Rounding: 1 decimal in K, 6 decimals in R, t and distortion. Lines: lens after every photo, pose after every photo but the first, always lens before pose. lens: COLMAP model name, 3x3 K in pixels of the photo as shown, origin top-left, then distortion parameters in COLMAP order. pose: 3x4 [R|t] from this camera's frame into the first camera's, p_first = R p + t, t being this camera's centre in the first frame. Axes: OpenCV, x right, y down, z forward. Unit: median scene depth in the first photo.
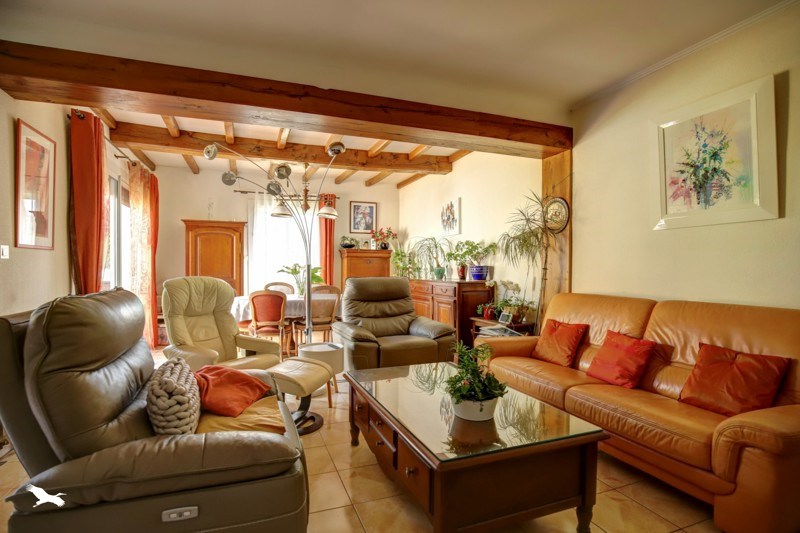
lens RADIAL K [[359.8, 0, 399.6], [0, 359.8, 274.5], [0, 0, 1]] dist [-0.003278, -0.000651]
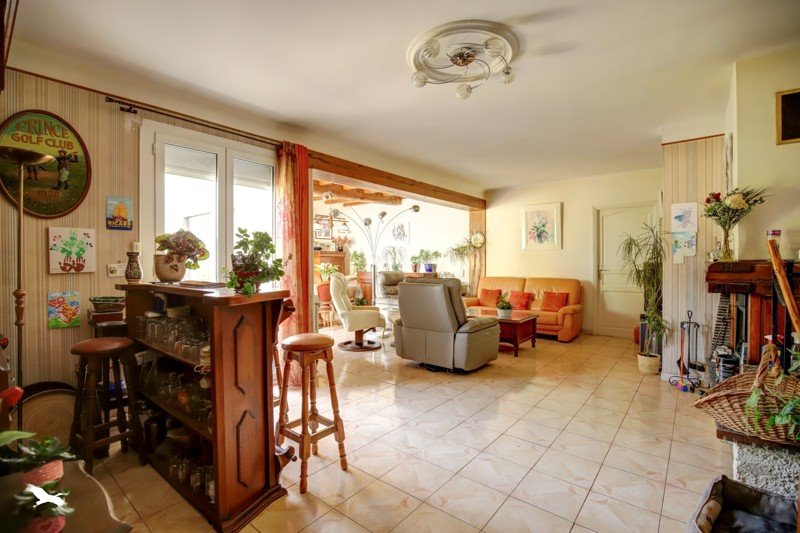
lens RADIAL K [[367.9, 0, 400.0], [0, 367.9, 266.5], [0, 0, 1]] dist [-0.002309, -0.000332]
pose [[0.845243, -0.008117, 0.534321, -1.124230], [0.010835, 0.999939, -0.001951, -0.011845], [-0.534273, 0.007439, 0.845279, -0.581457]]
